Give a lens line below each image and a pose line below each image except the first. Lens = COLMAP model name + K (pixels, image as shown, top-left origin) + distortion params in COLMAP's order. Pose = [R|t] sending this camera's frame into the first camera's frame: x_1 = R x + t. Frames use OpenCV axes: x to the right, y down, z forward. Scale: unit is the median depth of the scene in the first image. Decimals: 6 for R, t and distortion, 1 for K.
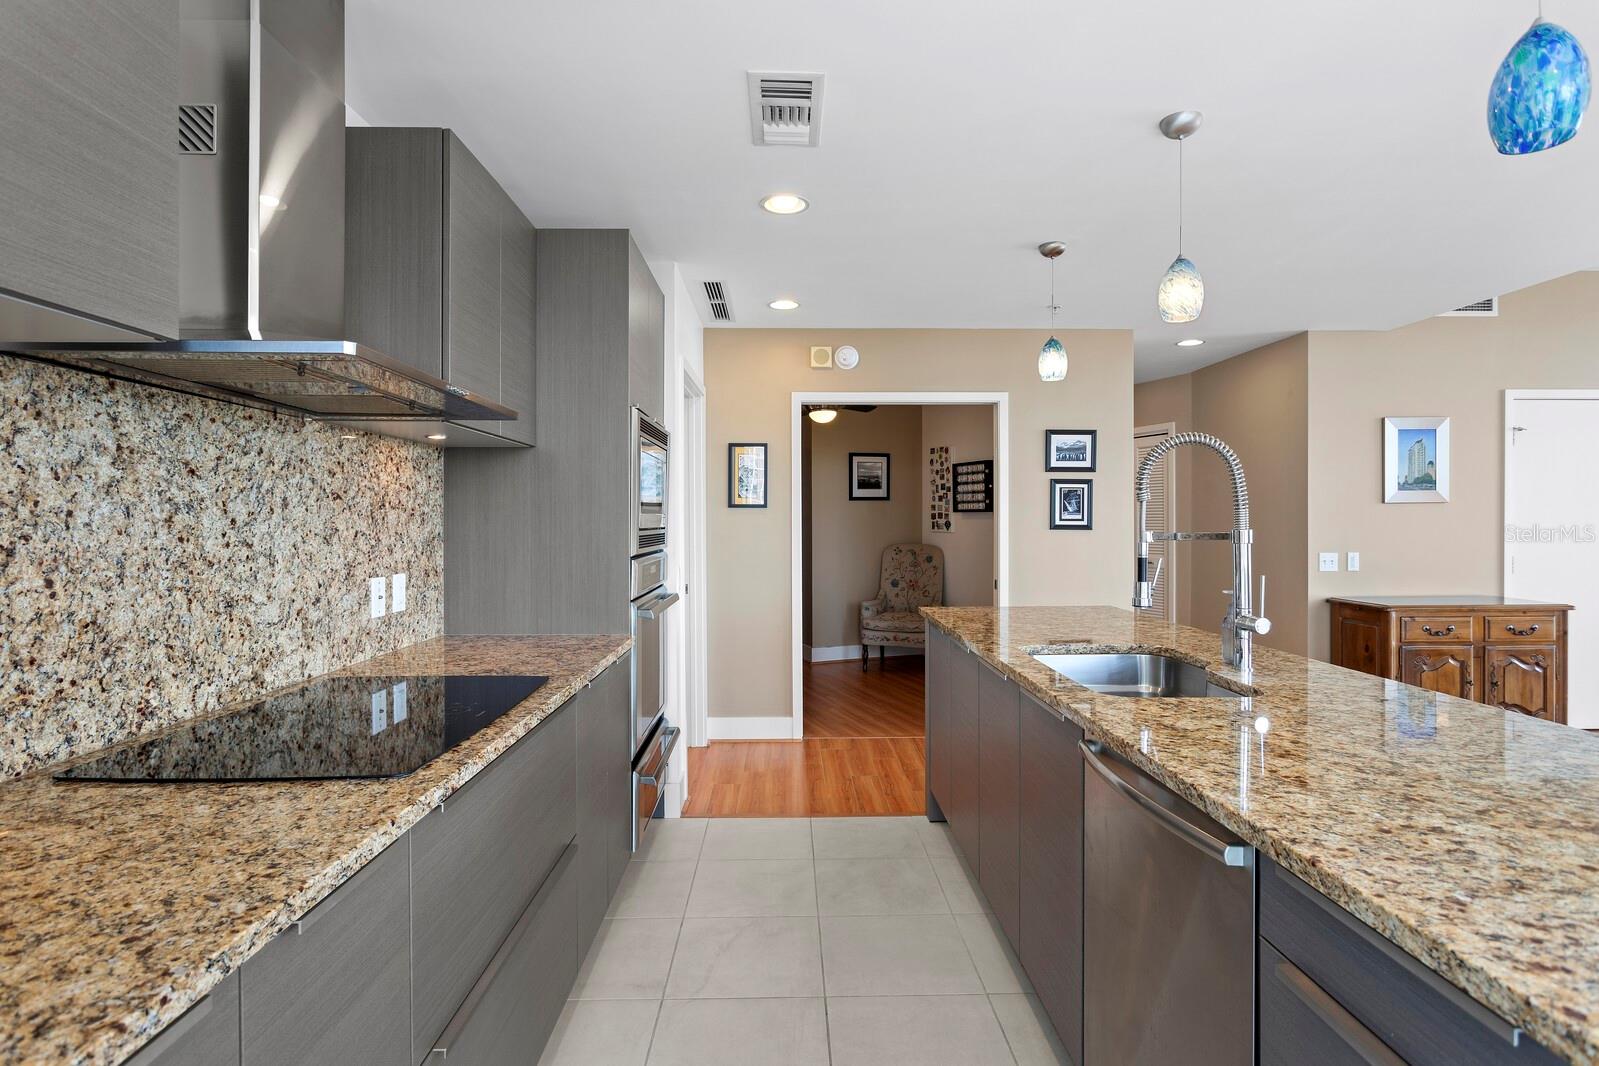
lens RADIAL K [[794.1, 0, 806.0], [0, 794.1, 527.8], [0, 0, 1]] dist [-0.008221, 0.003269]
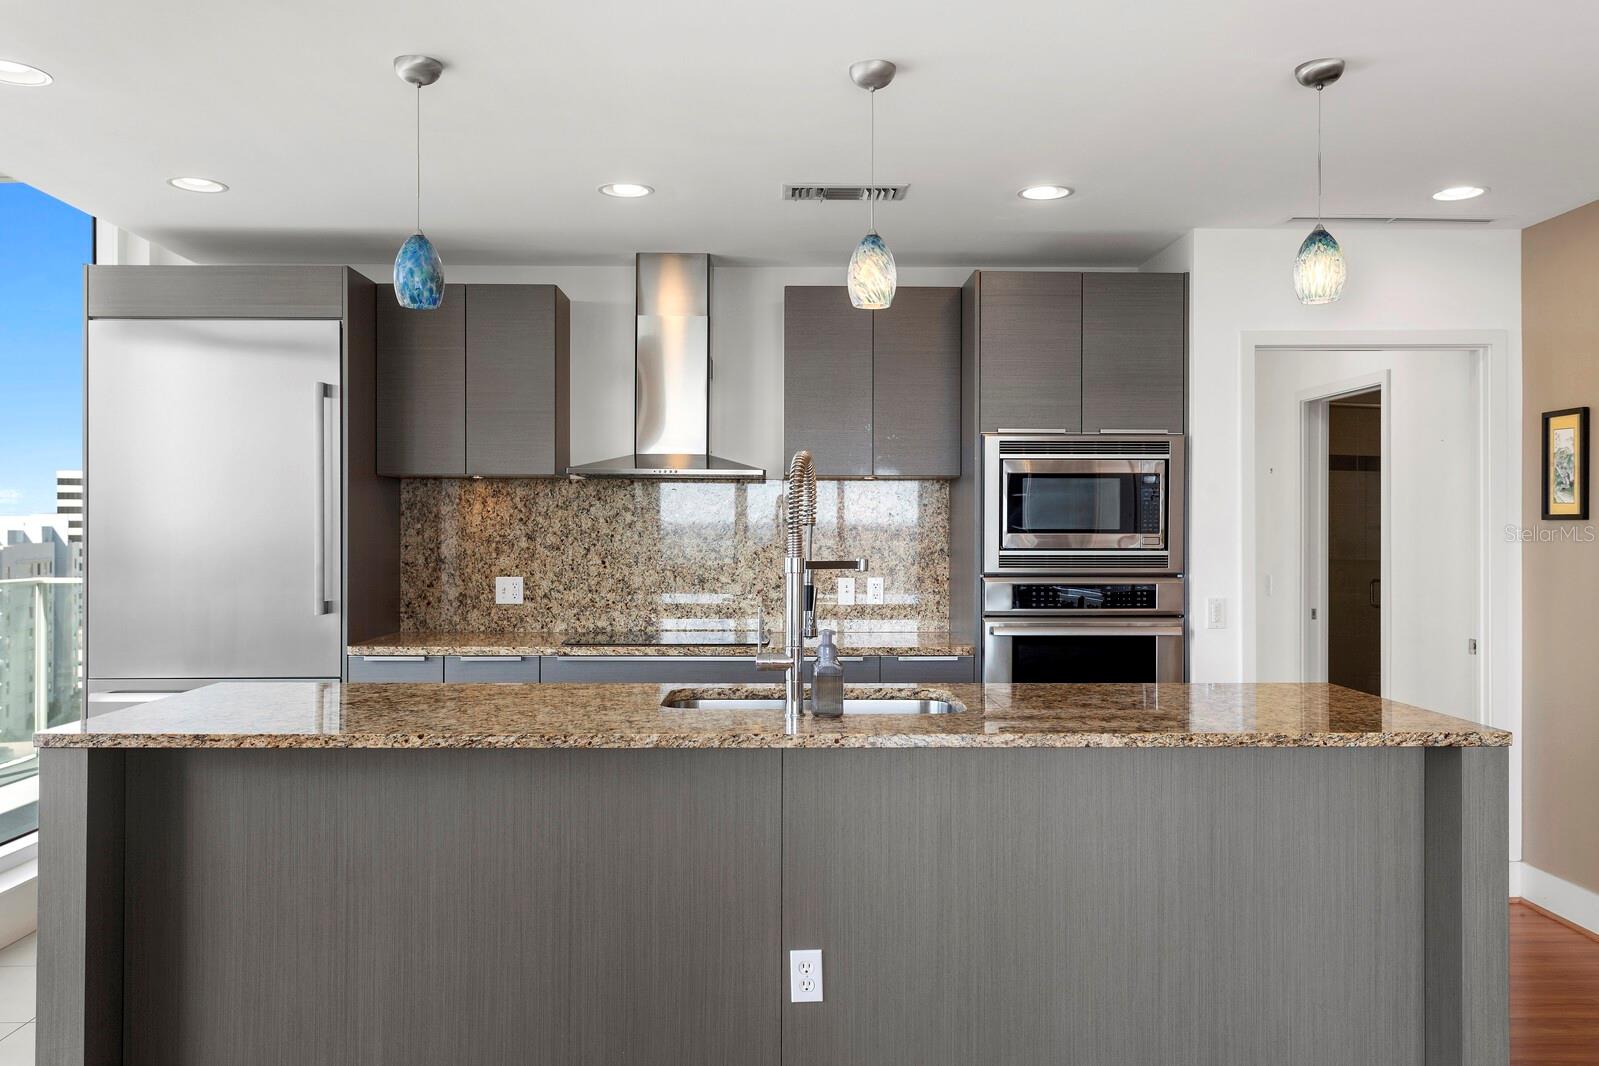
lens RADIAL K [[1313.2, 0, 802.3], [0, 1313.2, 529.7], [0, 0, 1]] dist [-0.005178, -0.001627]
pose [[-0.014337, 0.000973, -0.999897, 3.126340], [-0.010599, 0.999943, 0.001125, -0.046275], [0.999841, 0.010614, -0.014326, 1.586909]]
